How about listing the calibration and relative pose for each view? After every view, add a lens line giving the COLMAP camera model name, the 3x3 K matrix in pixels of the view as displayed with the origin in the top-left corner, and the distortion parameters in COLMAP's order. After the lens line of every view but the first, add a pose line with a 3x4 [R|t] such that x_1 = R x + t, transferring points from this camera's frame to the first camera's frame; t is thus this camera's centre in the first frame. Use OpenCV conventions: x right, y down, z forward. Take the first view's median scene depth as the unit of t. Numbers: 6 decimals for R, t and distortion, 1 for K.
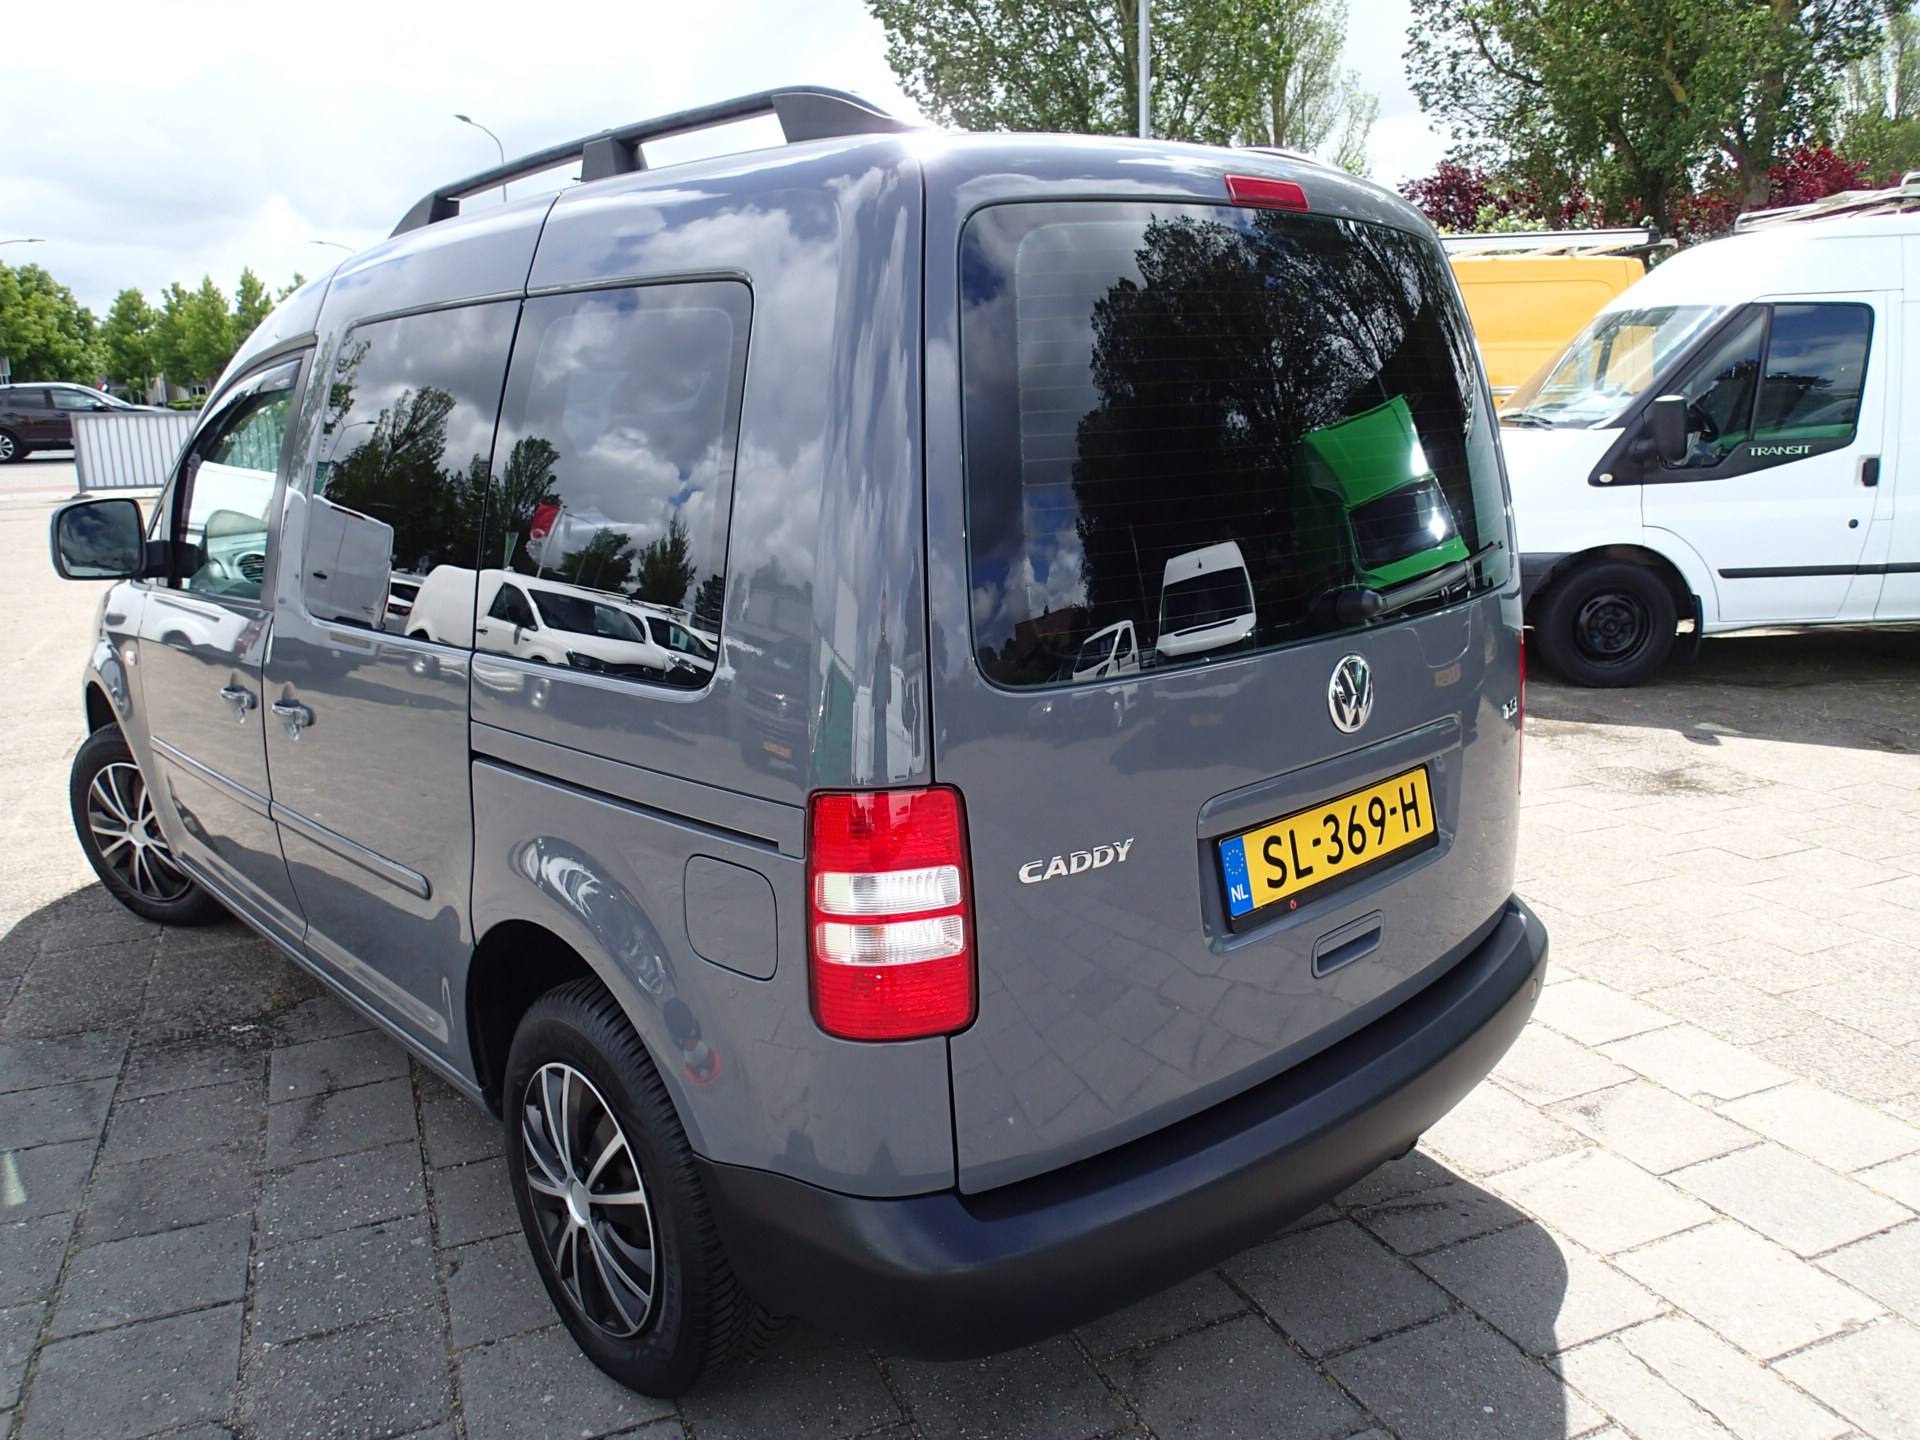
lens RADIAL K [[1442.7, 0, 970.9], [0, 1442.7, 708.9], [0, 0, 1]] dist [0.000195, 0.001996]
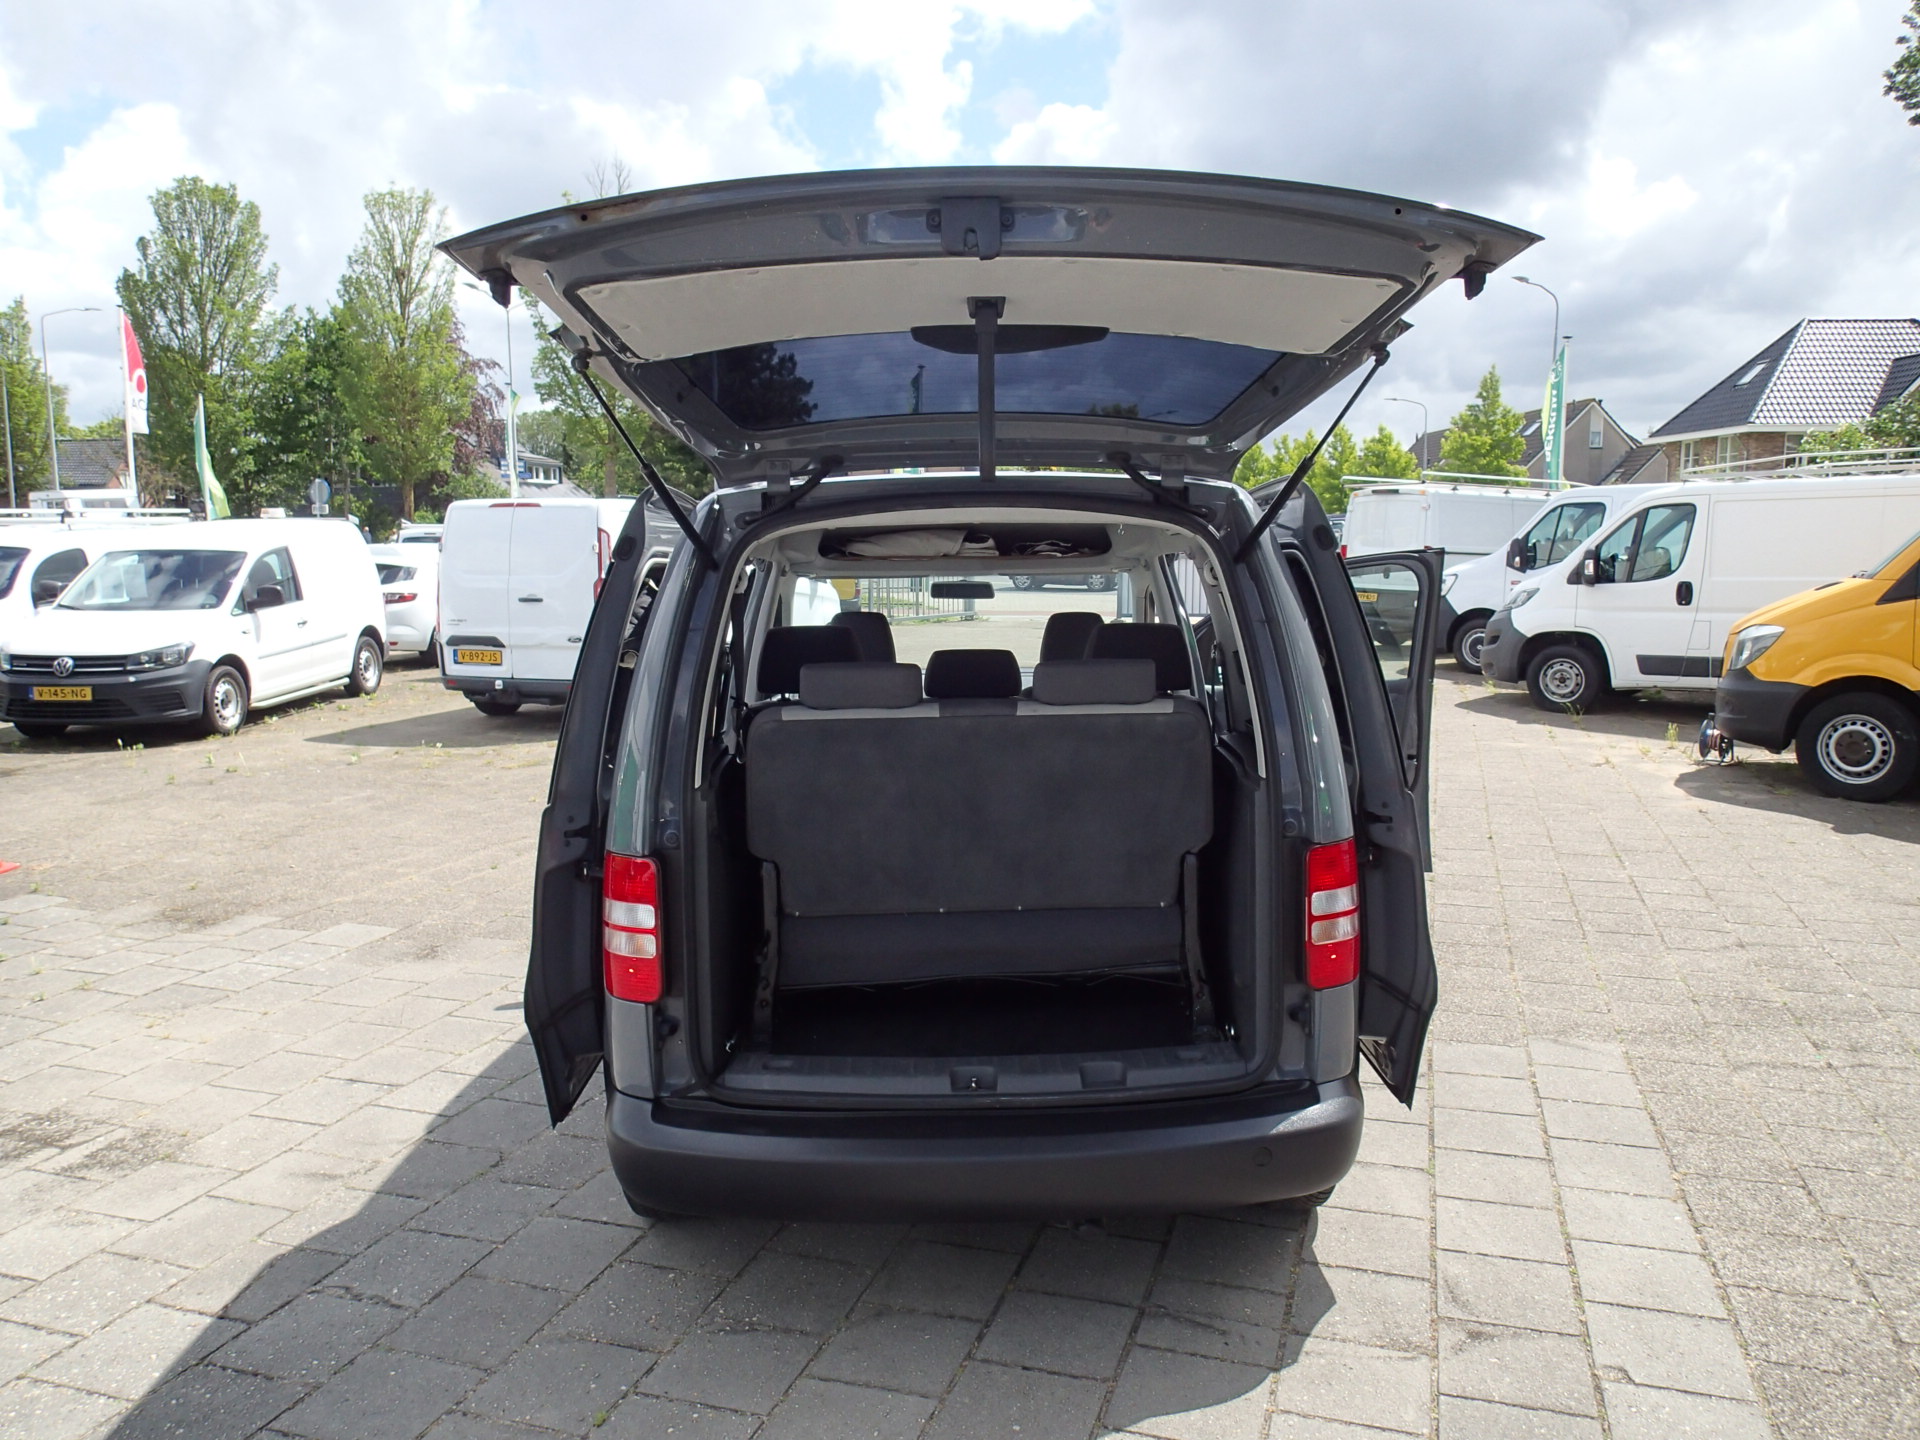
lens RADIAL K [[1442.7, 0, 973.8], [0, 1442.7, 717.2], [0, 0, 1]] dist [0.000195, 0.001996]
pose [[0.749239, 0.095029, -0.655447, 1.090555], [-0.151183, 0.988064, -0.029565, -0.096499], [0.644813, 0.121244, 0.754663, -0.074201]]
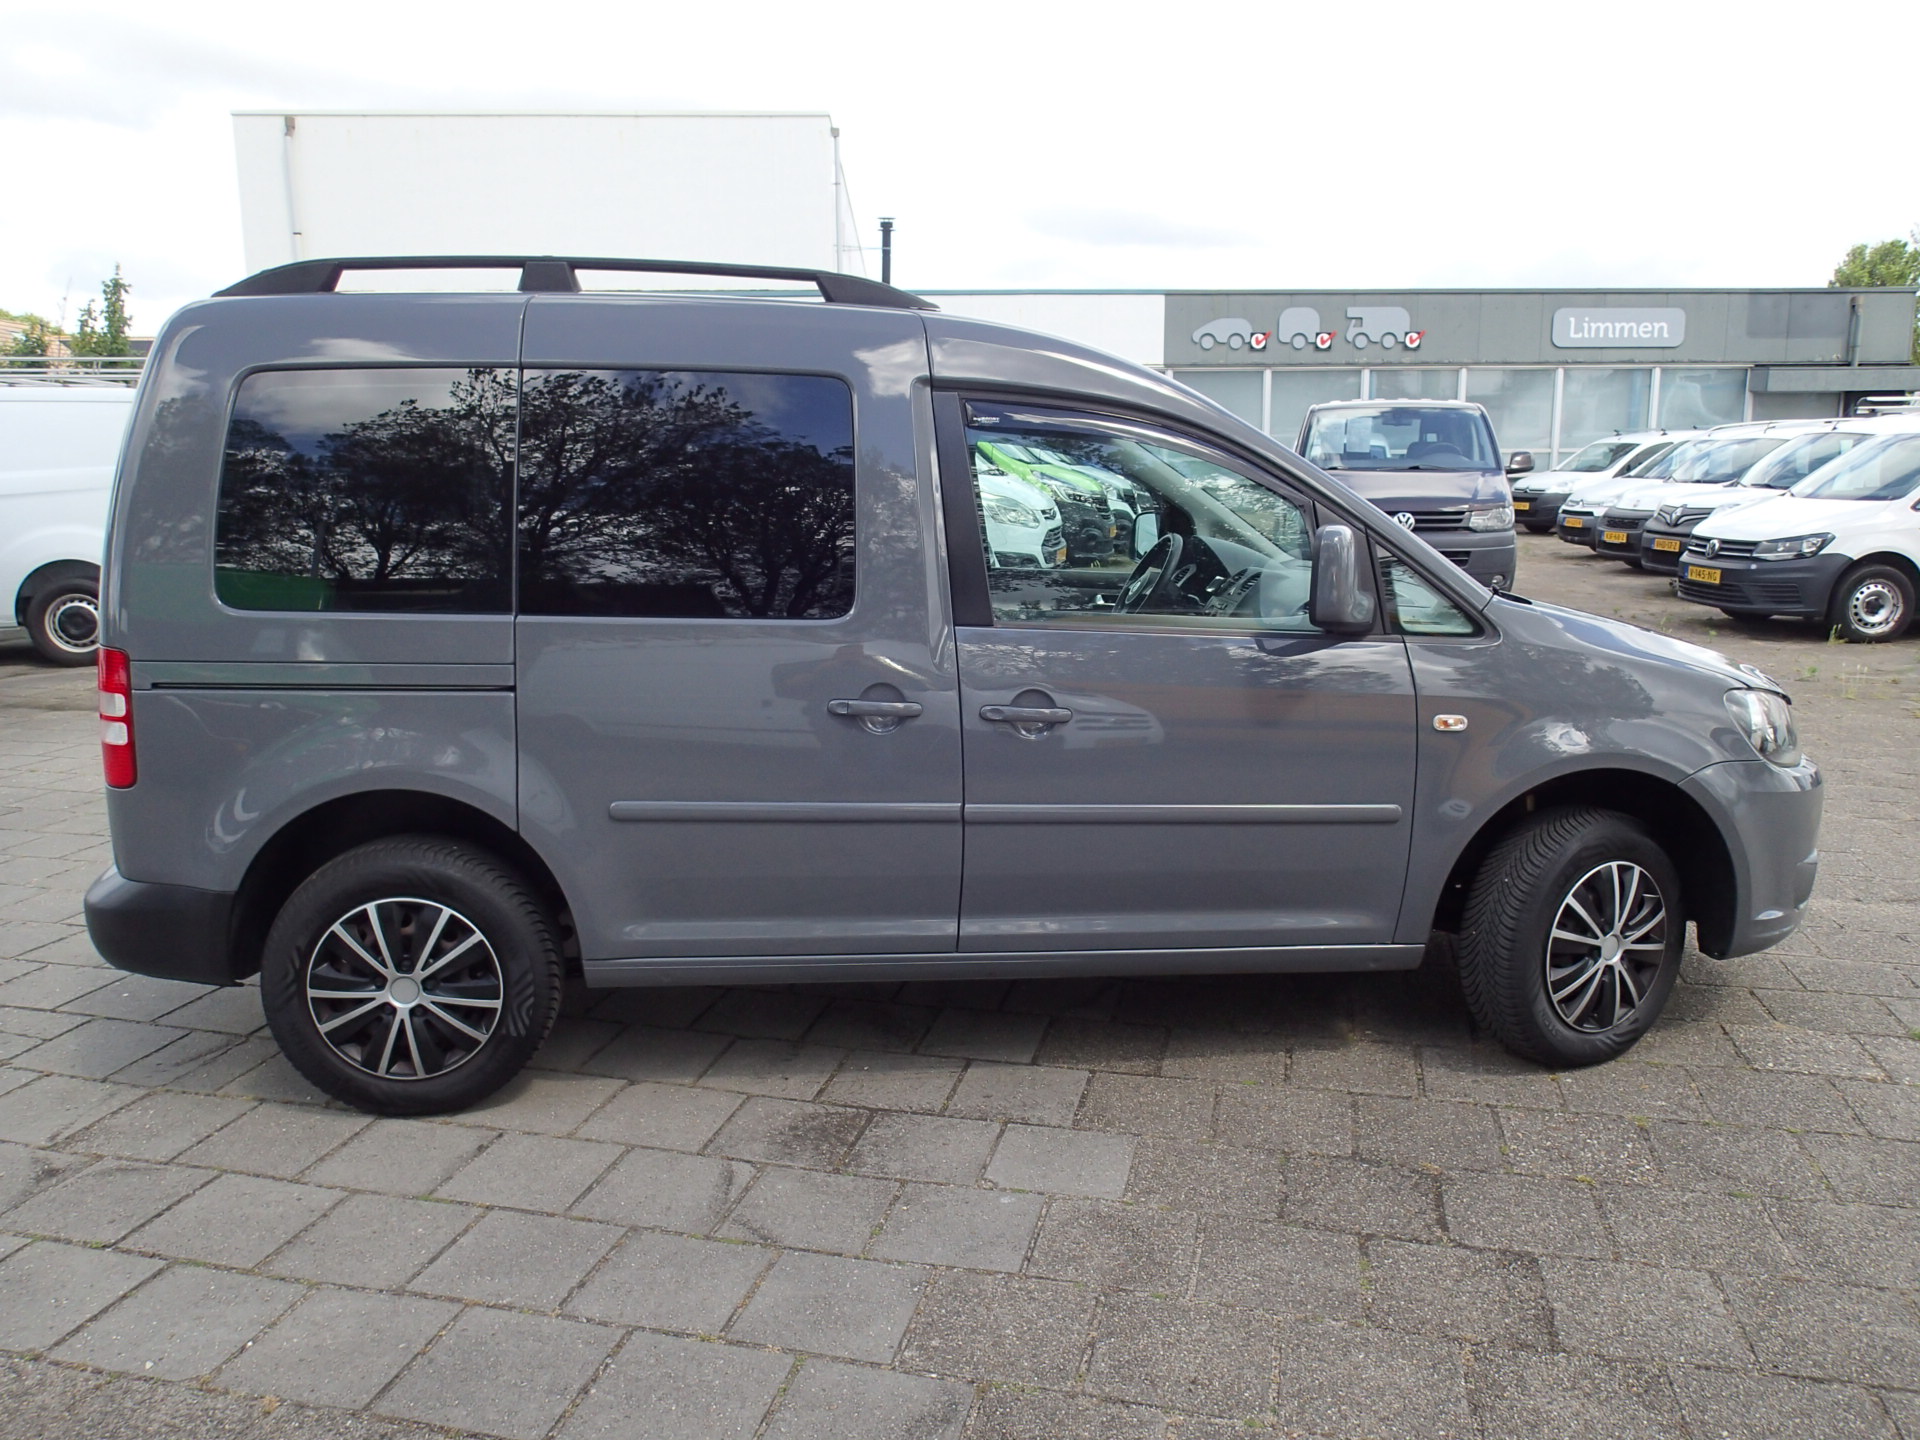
lens RADIAL K [[1442.7, 0, 976.4], [0, 1442.7, 713.1], [0, 0, 1]] dist [0.000195, 0.001996]
pose [[-0.608352, 0.157920, -0.777798, 1.056806], [-0.162437, 0.934485, 0.316783, -0.608801], [0.776867, 0.319059, -0.542844, 2.684497]]
